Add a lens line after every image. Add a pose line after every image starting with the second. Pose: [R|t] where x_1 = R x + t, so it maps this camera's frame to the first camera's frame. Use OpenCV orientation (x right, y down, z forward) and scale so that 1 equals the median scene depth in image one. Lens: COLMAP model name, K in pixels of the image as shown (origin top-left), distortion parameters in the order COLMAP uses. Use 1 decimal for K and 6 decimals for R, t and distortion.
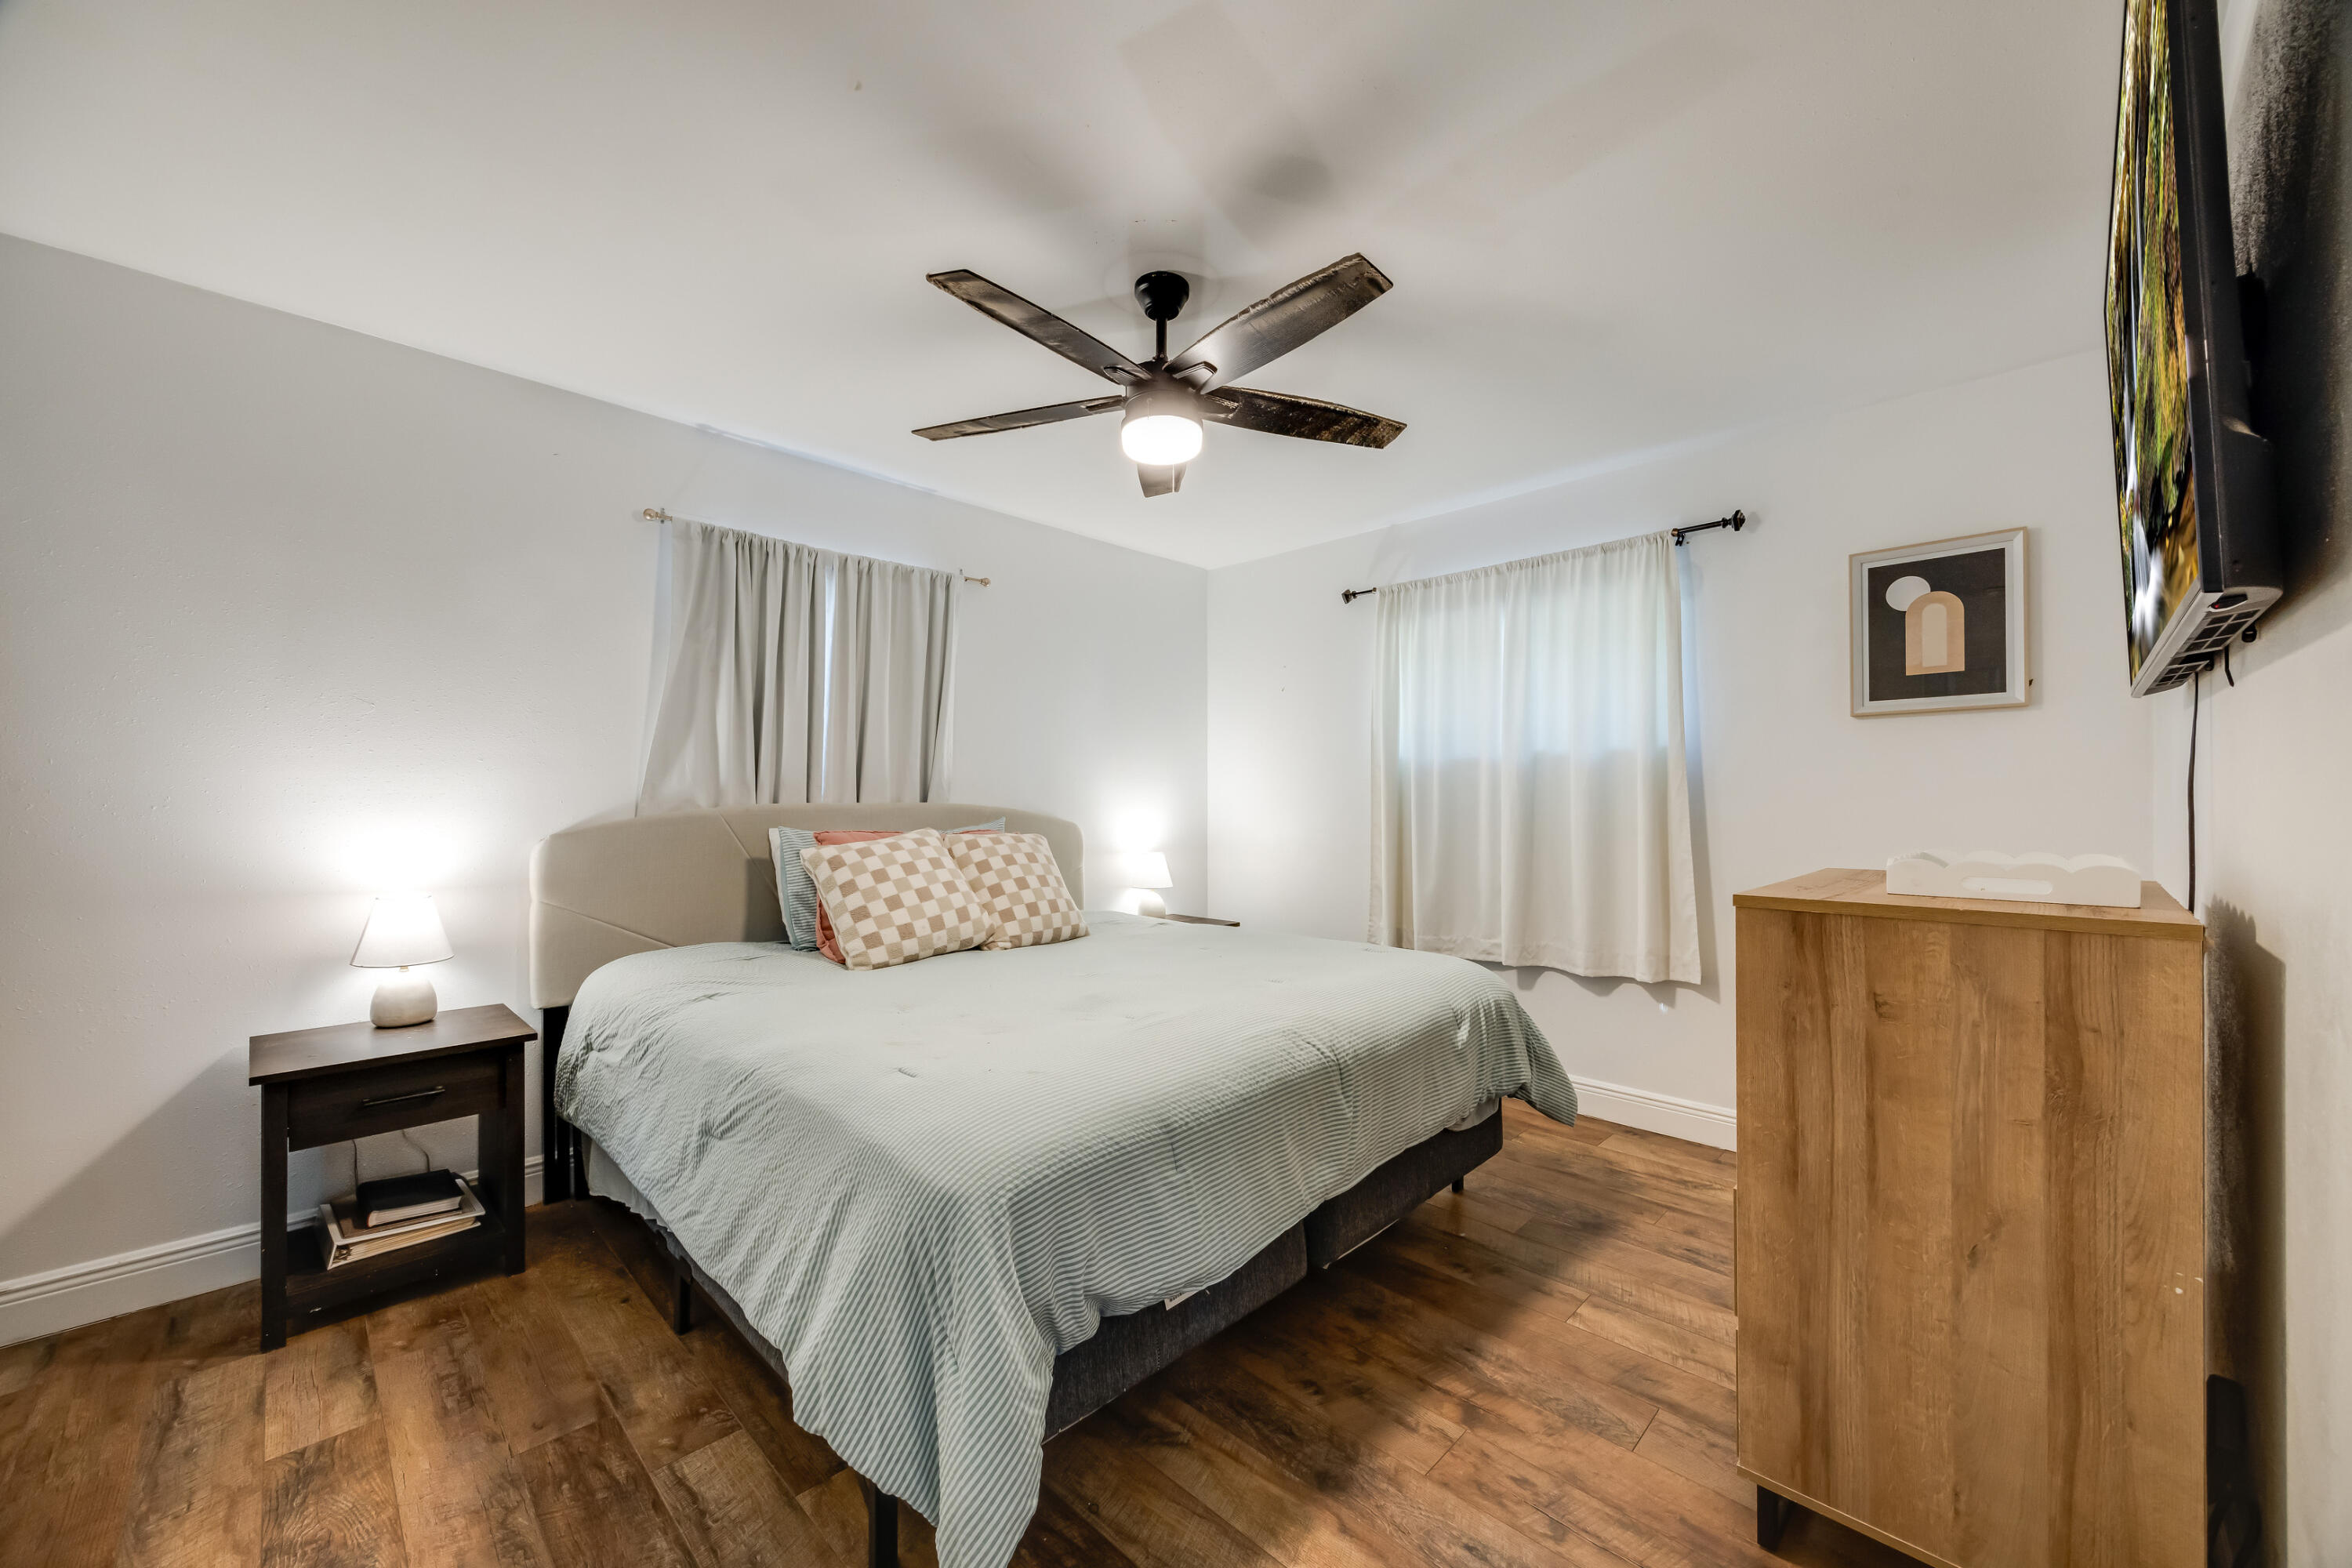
lens RADIAL K [[902.5, 0, 1176.0], [0, 902.5, 784.0], [0, 0, 1]] dist [0.001934, 0.000048]
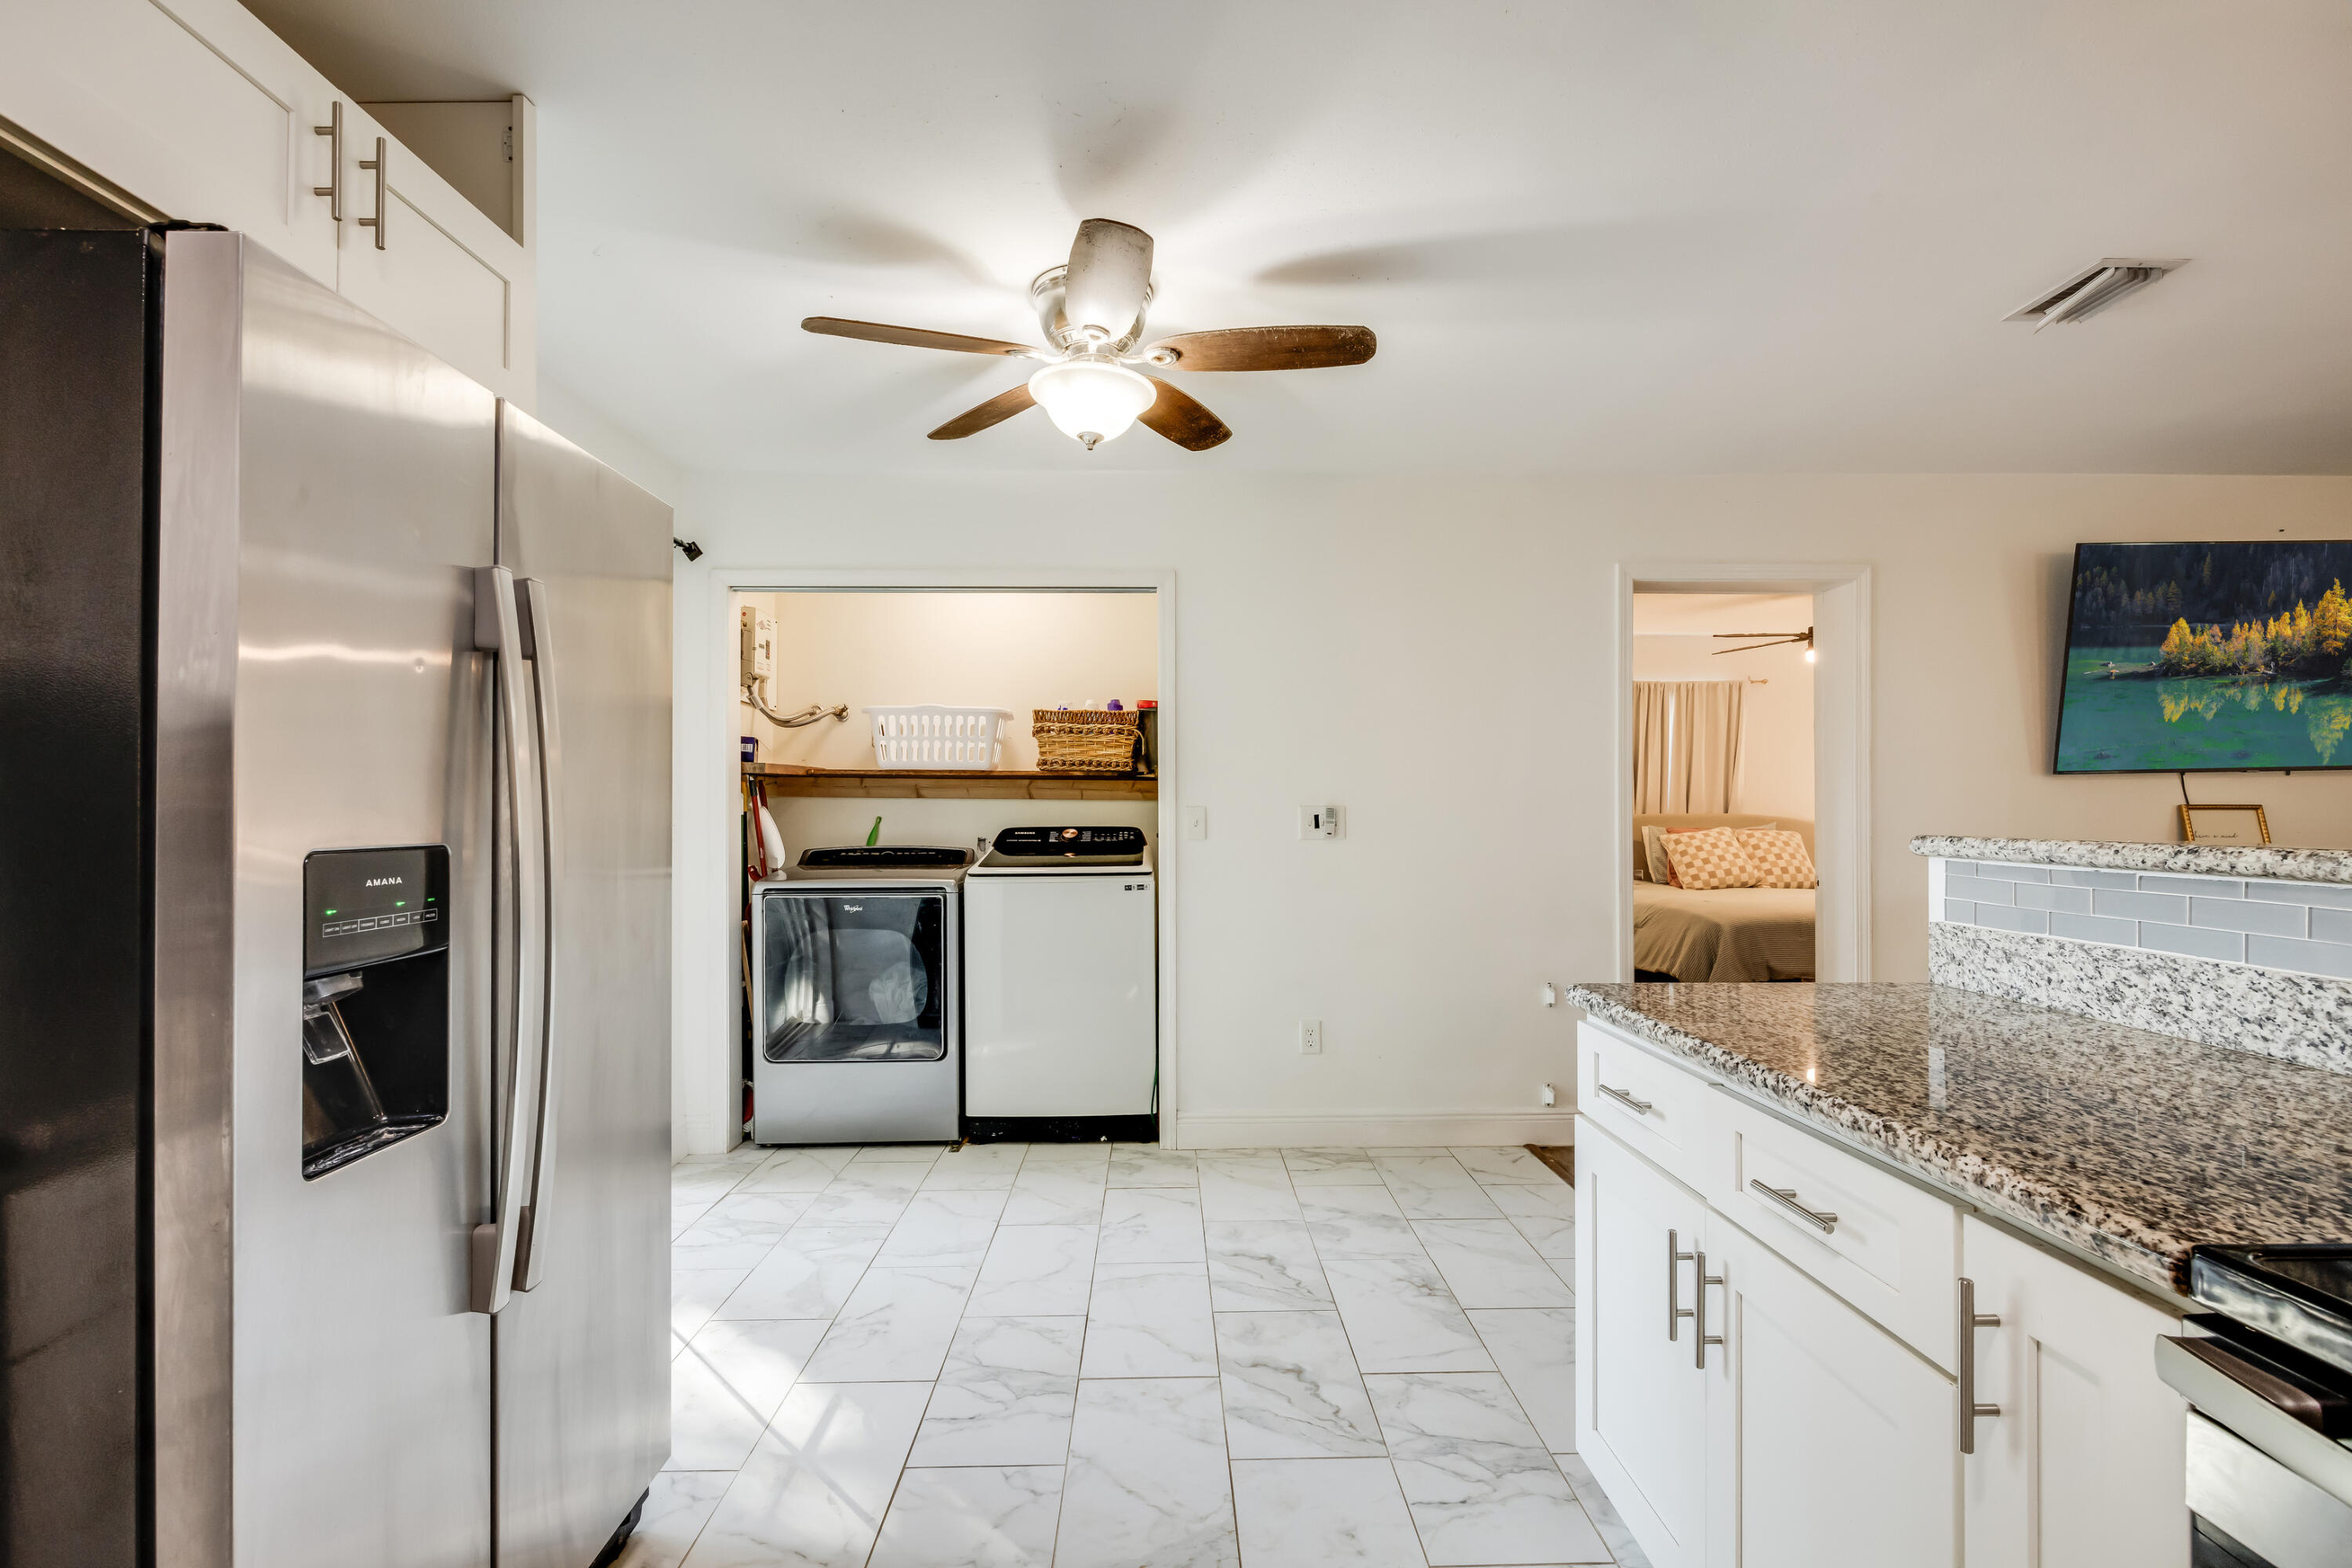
lens RADIAL K [[1127.5, 0, 1181.1], [0, 1127.5, 804.6], [0, 0, 1]] dist [-0.000458, -0.000001]
pose [[0.726566, -0.003886, -0.687085, 0.558177], [0.012113, 0.999901, 0.007154, -0.030506], [0.686990, -0.013520, 0.726541, -1.613594]]
